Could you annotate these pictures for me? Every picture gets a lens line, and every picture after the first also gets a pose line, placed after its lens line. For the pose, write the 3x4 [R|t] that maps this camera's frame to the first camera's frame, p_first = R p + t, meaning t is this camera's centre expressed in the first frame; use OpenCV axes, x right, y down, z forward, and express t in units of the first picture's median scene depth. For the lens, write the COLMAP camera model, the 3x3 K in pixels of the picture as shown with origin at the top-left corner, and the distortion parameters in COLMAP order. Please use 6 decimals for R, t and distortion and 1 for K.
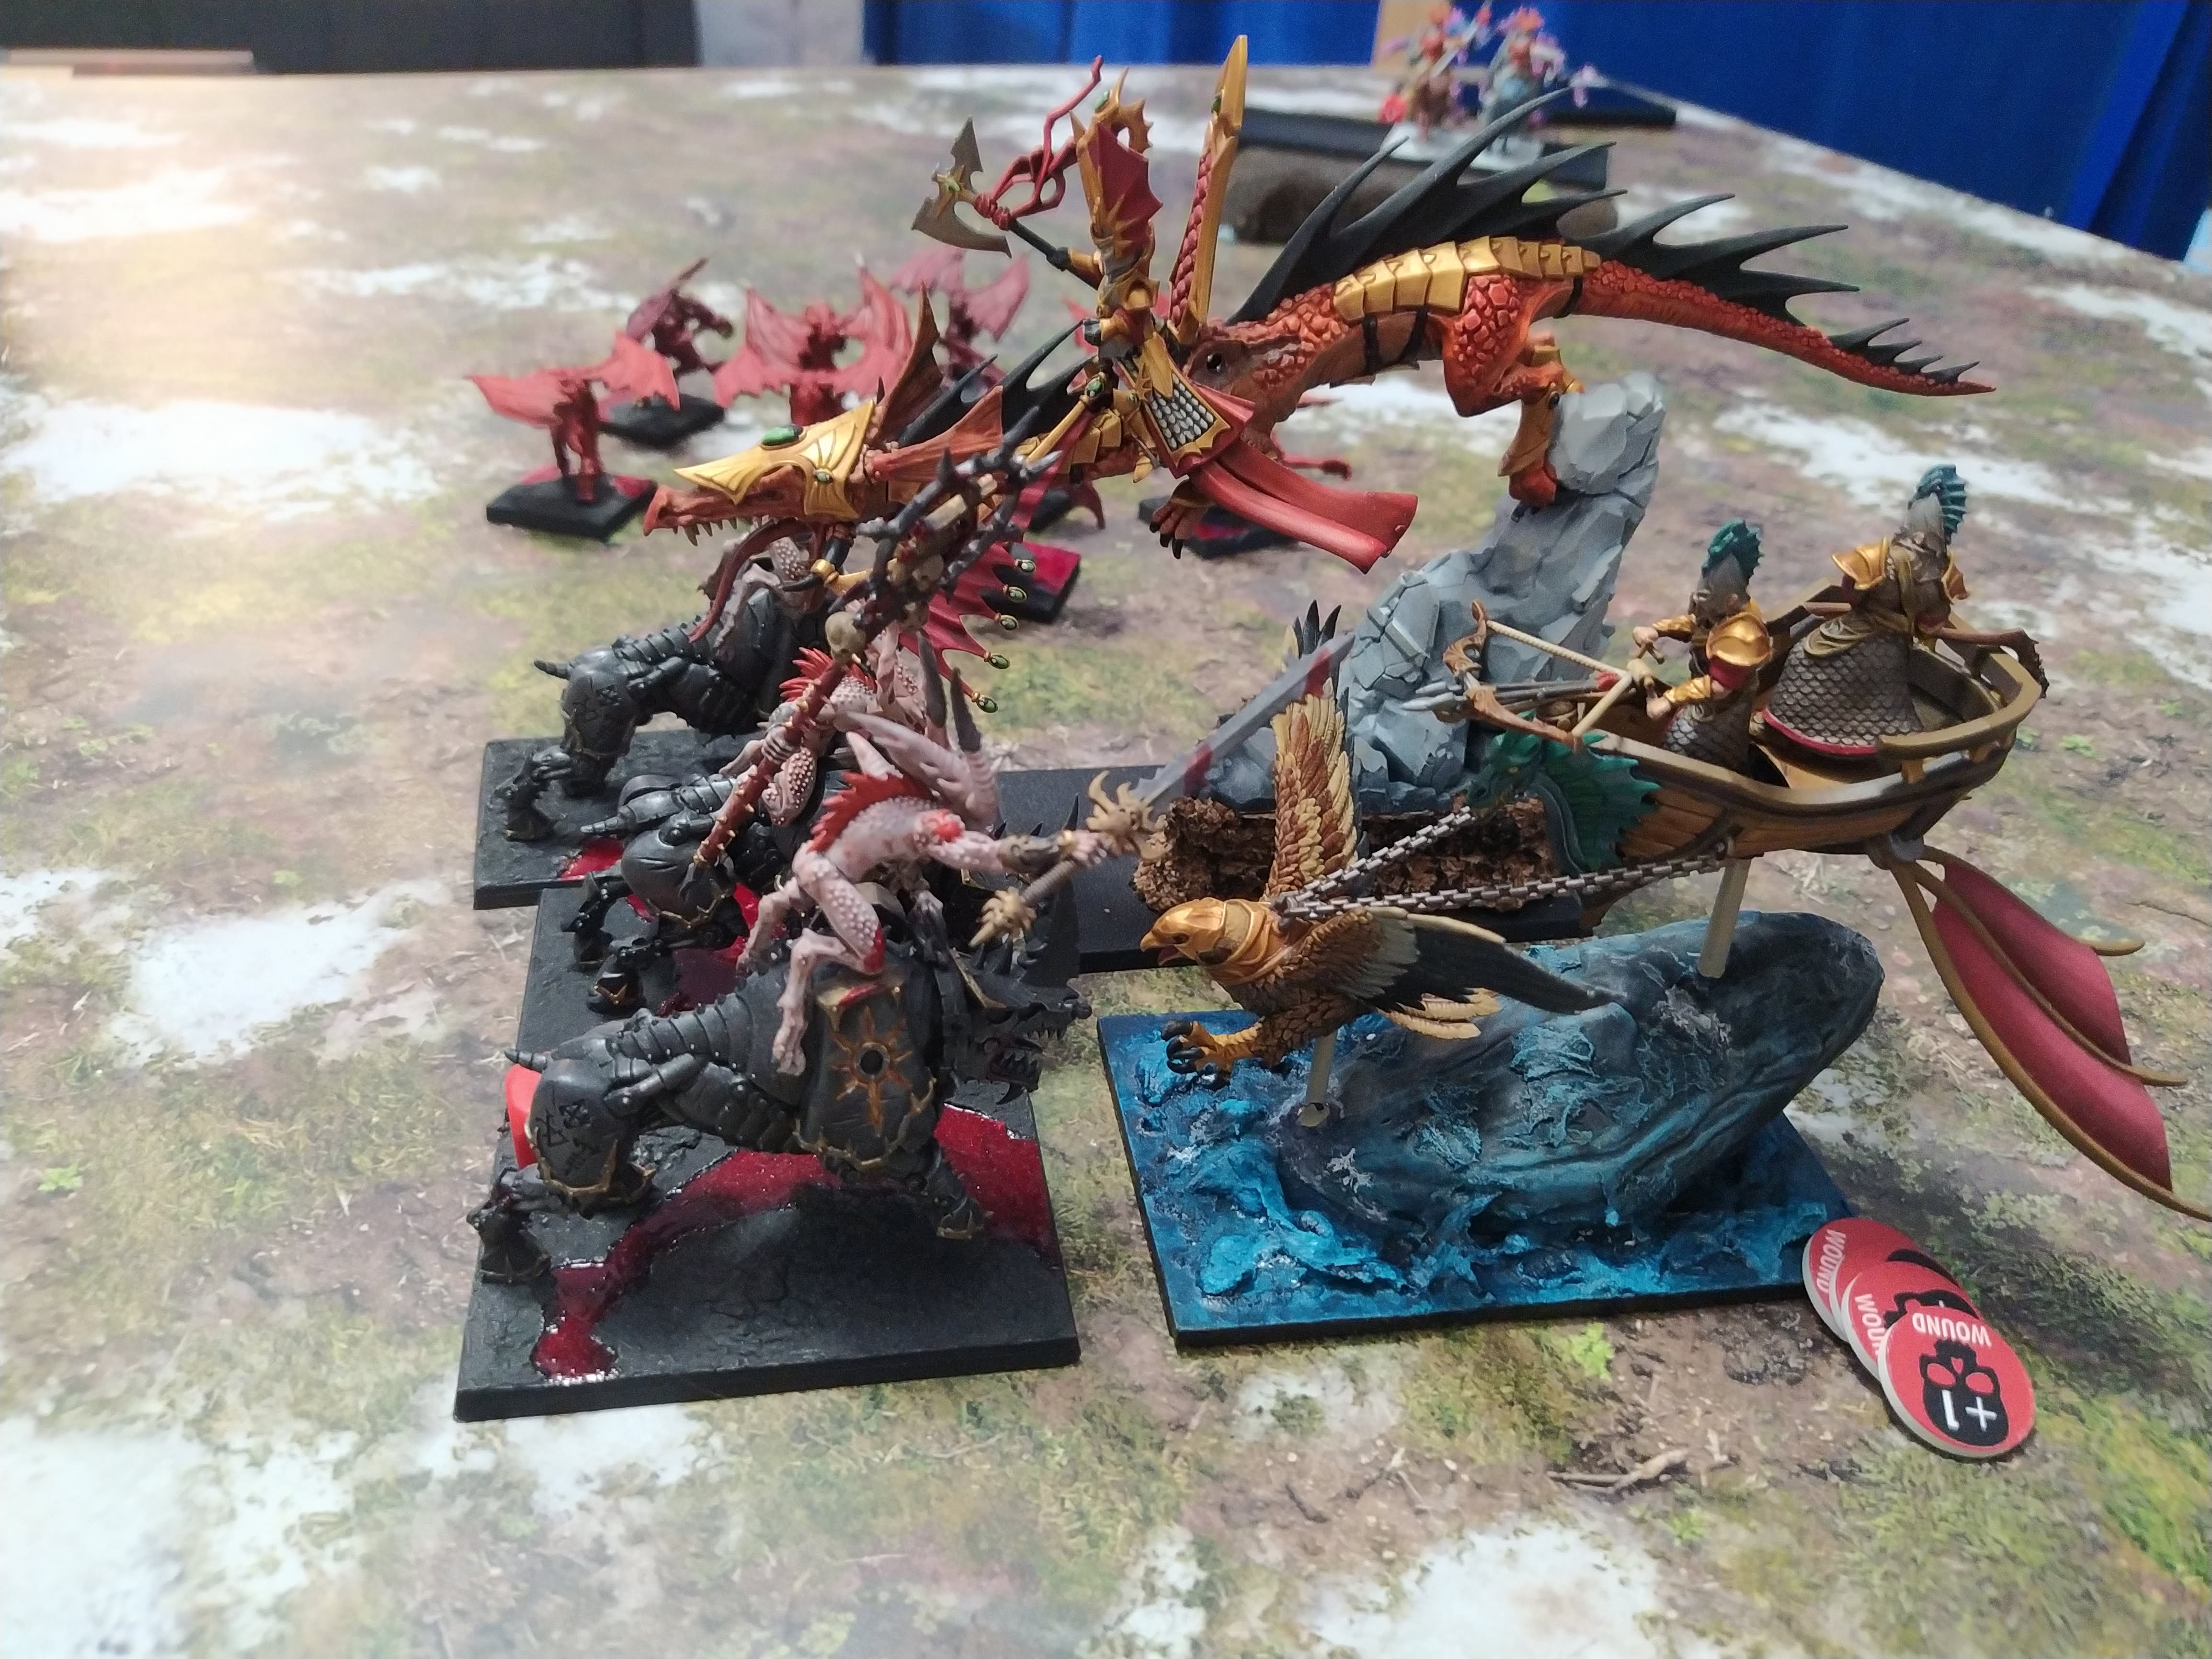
lens RADIAL K [[1709.4, 0, 1100.8], [0, 1709.4, 826.3], [0, 0, 1]] dist [0.064358, -0.162266]
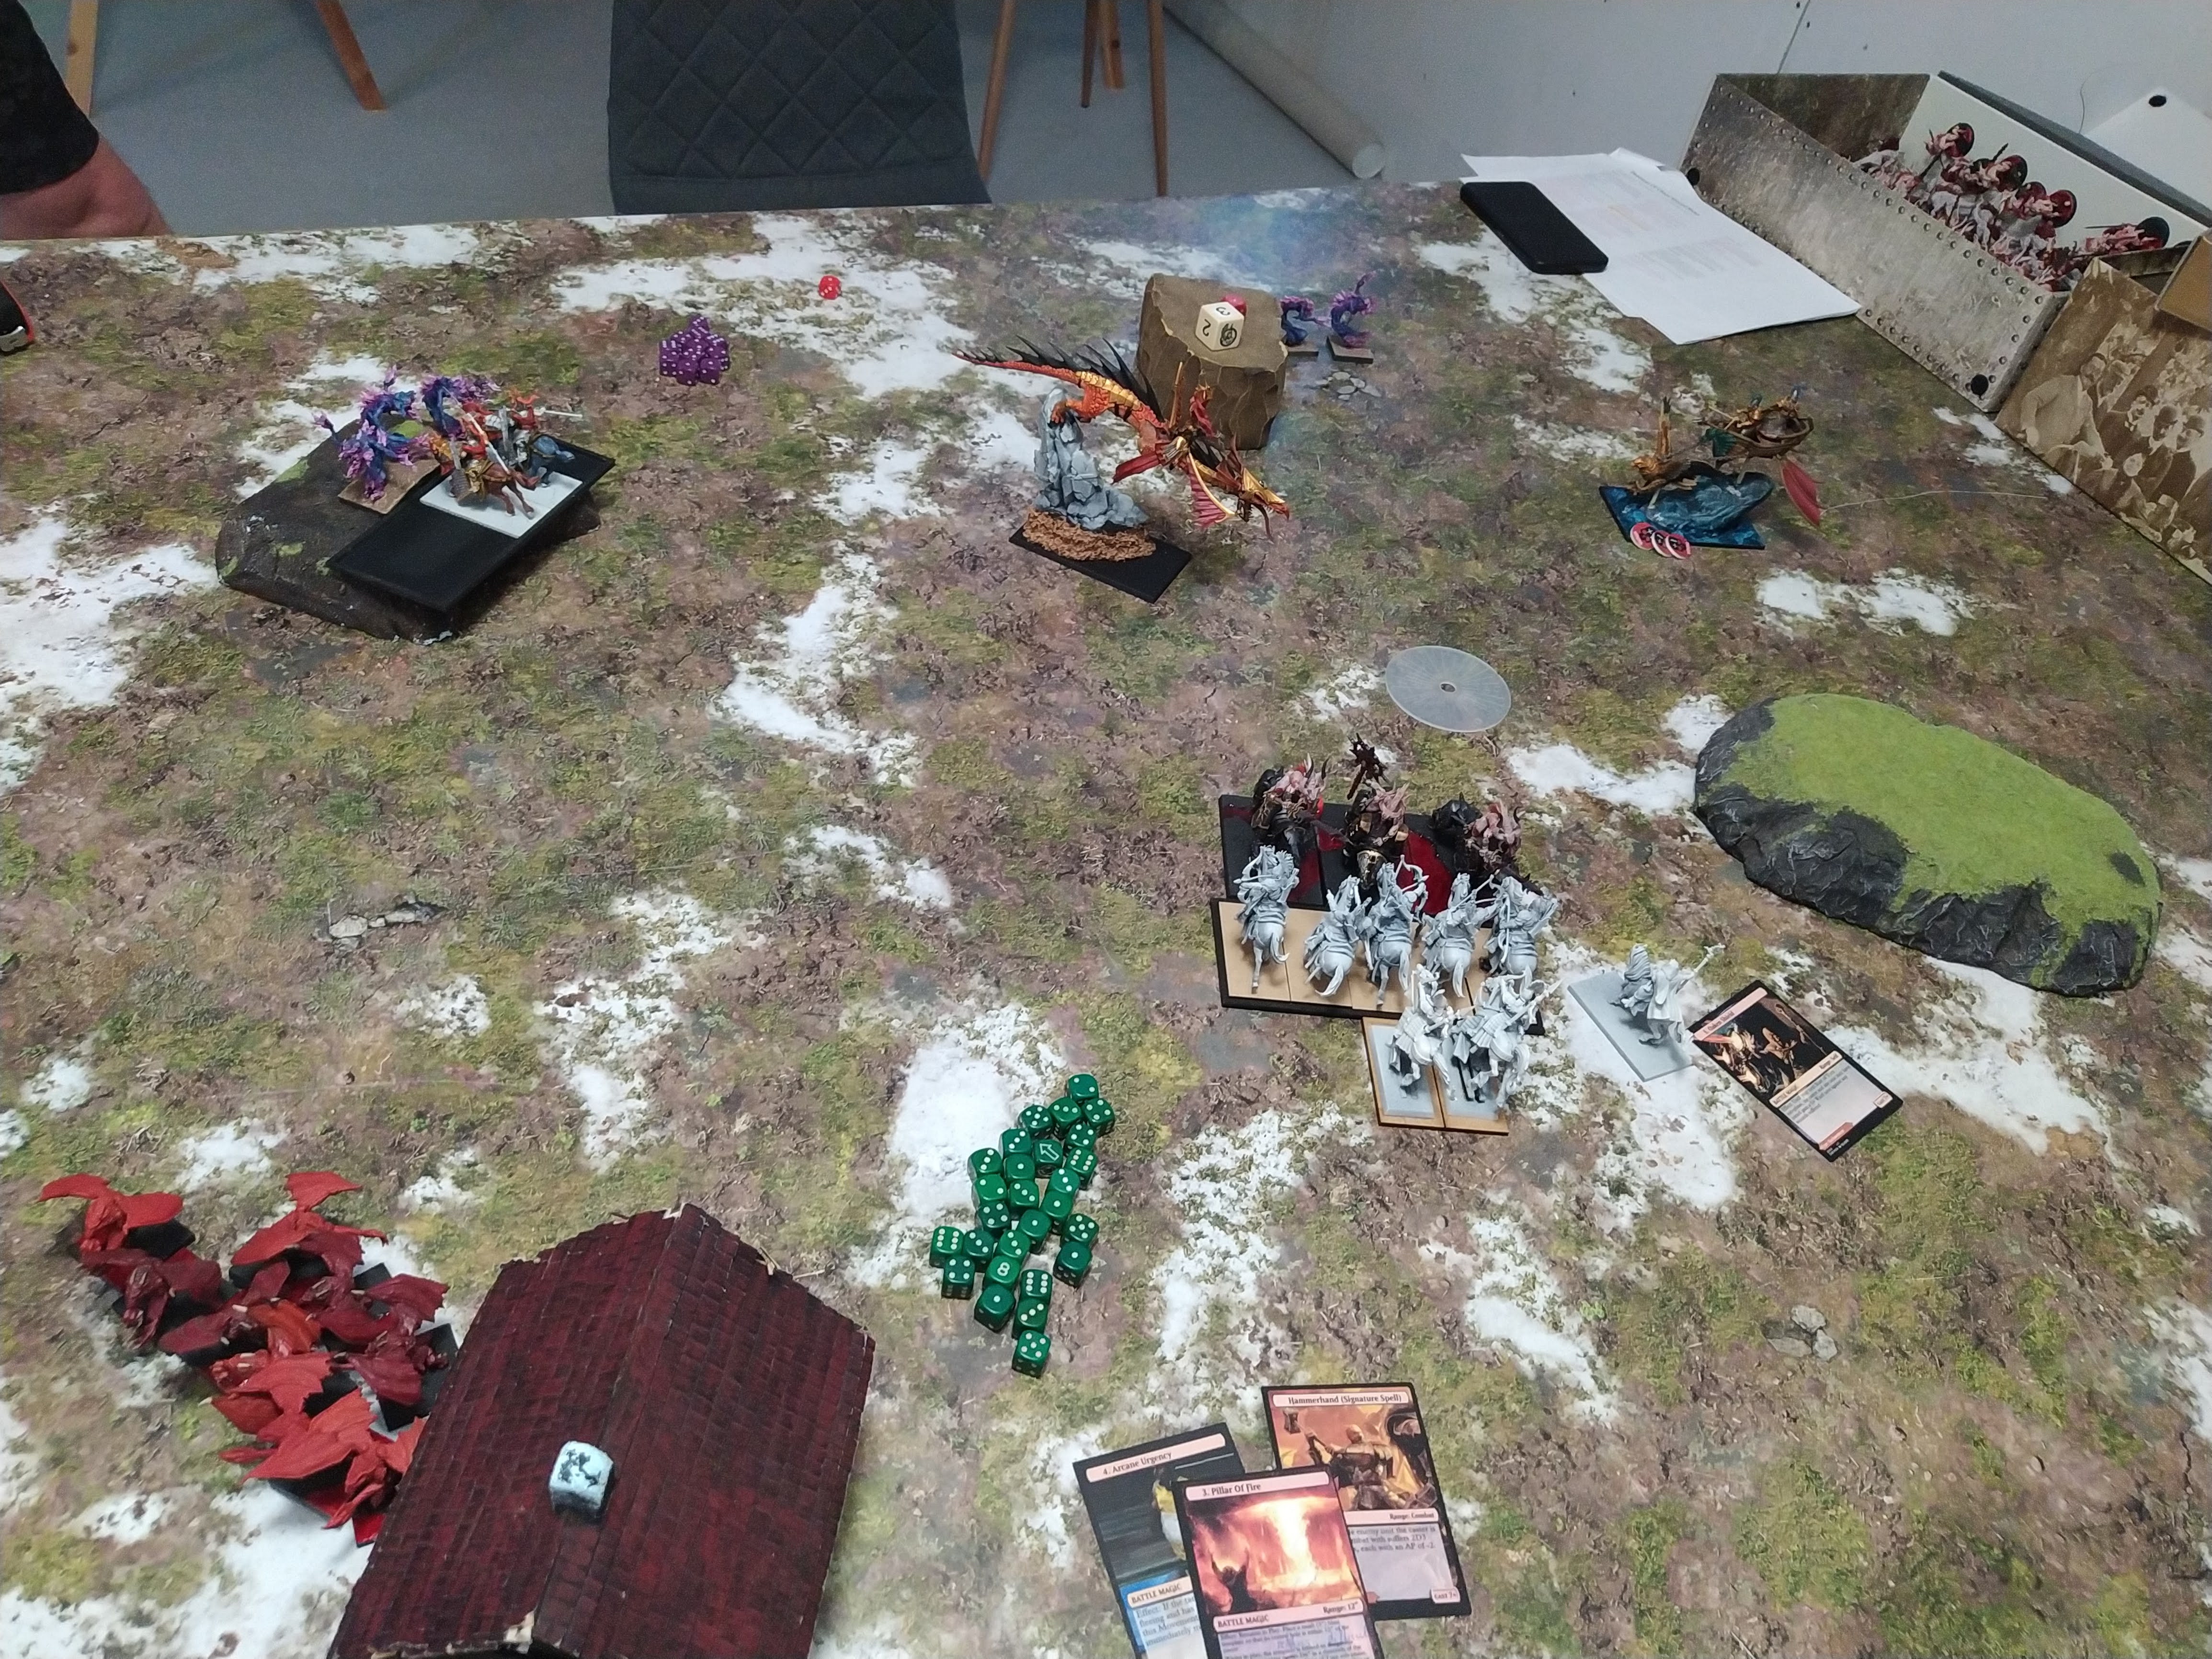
lens RADIAL K [[1652.4, 0, 1109.3], [0, 1652.4, 840.8], [0, 0, 1]] dist [0.101936, -0.199333]
pose [[0.010842, -0.759795, 0.650072, -2.298503], [0.403754, 0.598085, 0.692299, -2.442805], [-0.914804, 0.254964, 0.313254, 0.475131]]
